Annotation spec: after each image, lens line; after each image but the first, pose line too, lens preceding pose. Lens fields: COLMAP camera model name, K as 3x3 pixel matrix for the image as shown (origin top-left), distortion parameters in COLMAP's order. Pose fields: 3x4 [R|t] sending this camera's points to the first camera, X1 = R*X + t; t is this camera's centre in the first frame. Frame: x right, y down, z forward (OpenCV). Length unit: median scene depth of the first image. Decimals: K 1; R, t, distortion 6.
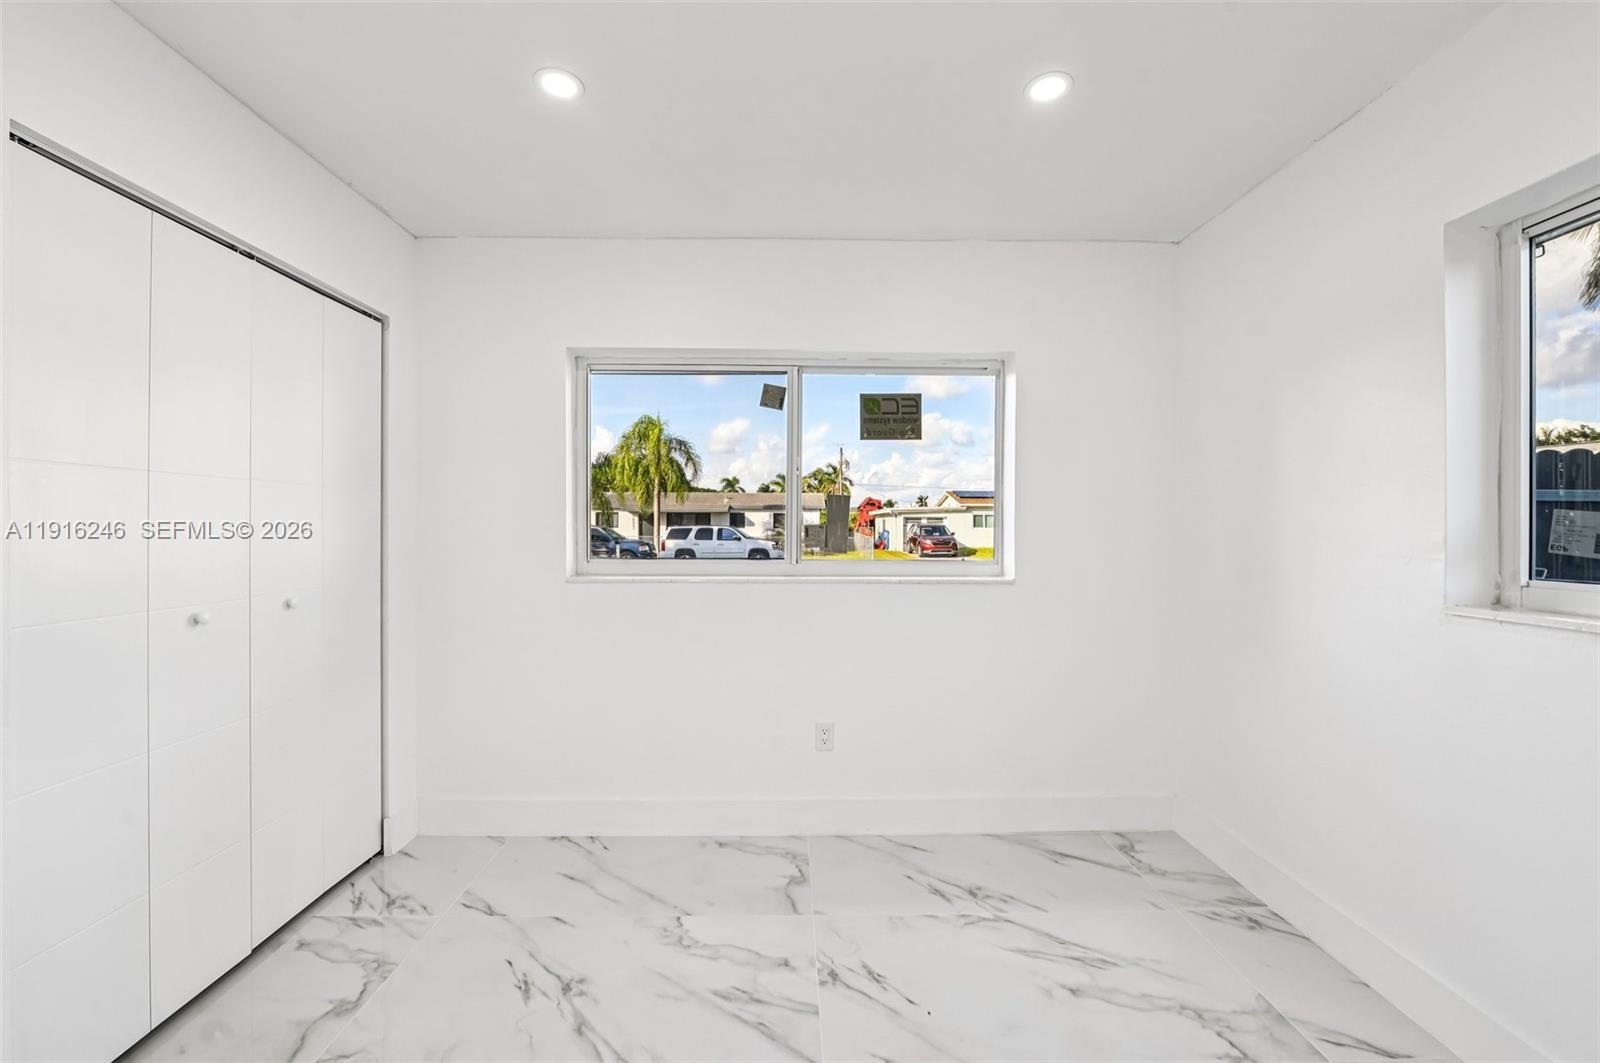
lens RADIAL K [[636.9, 0, 800.2], [0, 636.9, 529.6], [0, 0, 1]] dist [-0.006911, -0.000666]
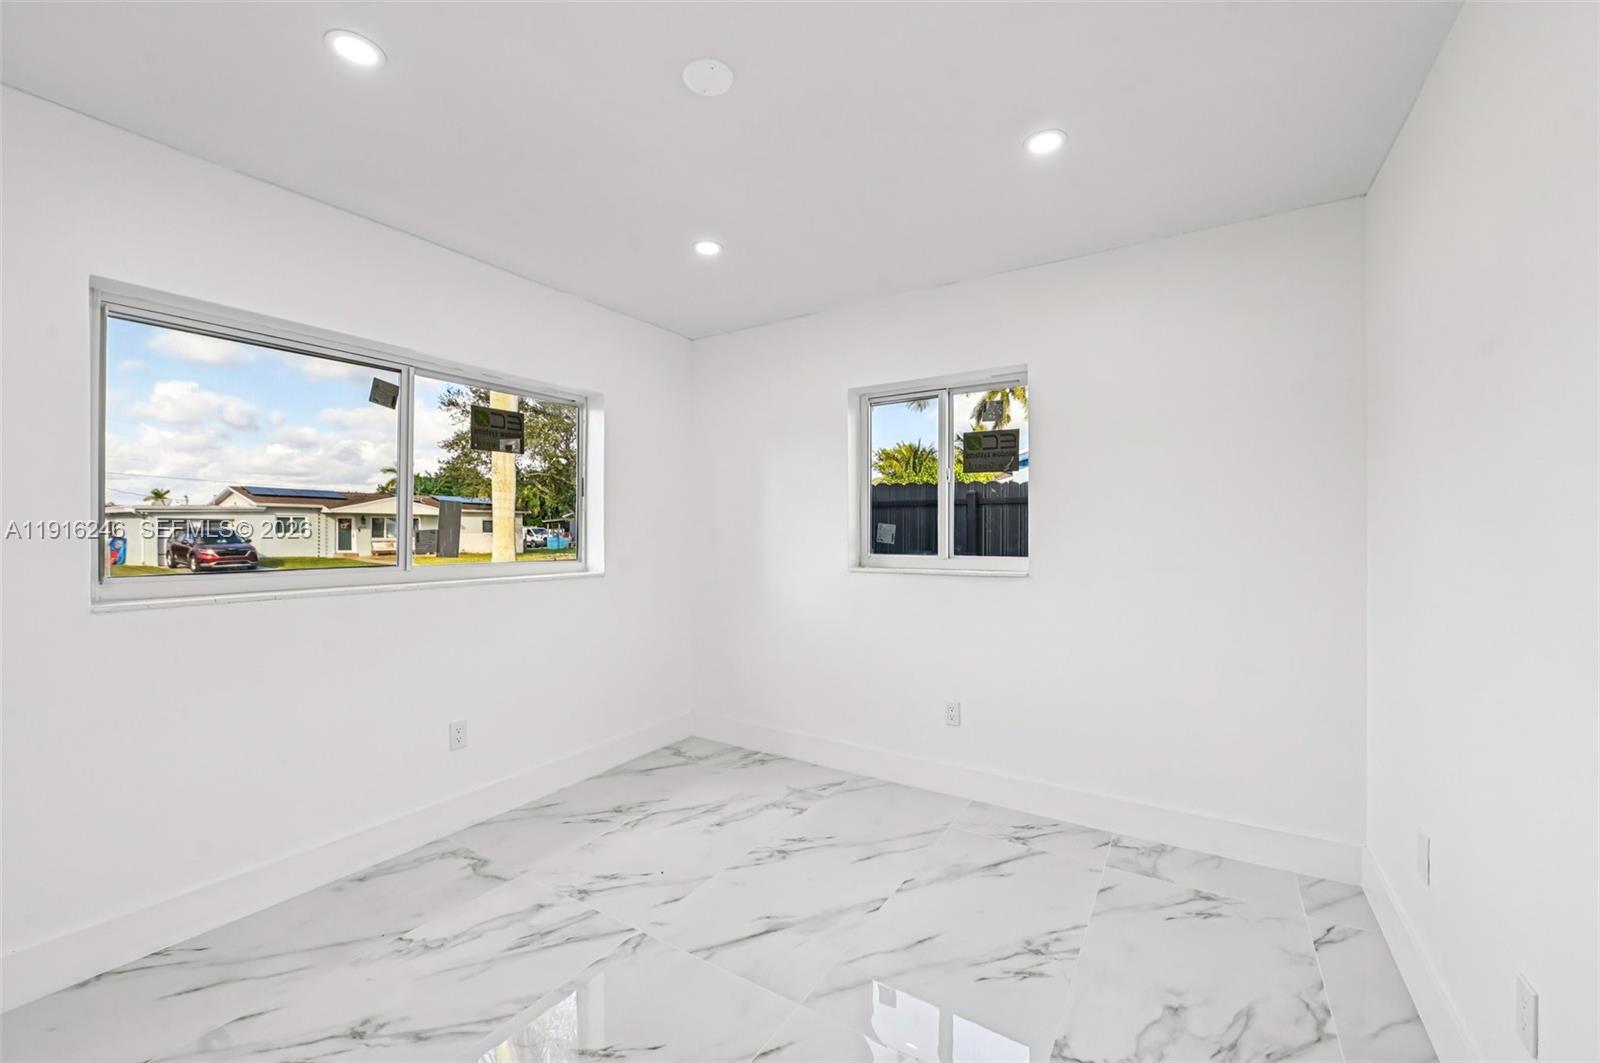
lens RADIAL K [[636.9, 0, 800.2], [0, 636.9, 529.6], [0, 0, 1]] dist [-0.006911, -0.000666]
pose [[0.545558, 0.000014, 0.838073, -0.530144], [0.006095, 0.999973, -0.003985, -0.000077], [-0.838051, 0.007282, 0.545544, -0.028231]]
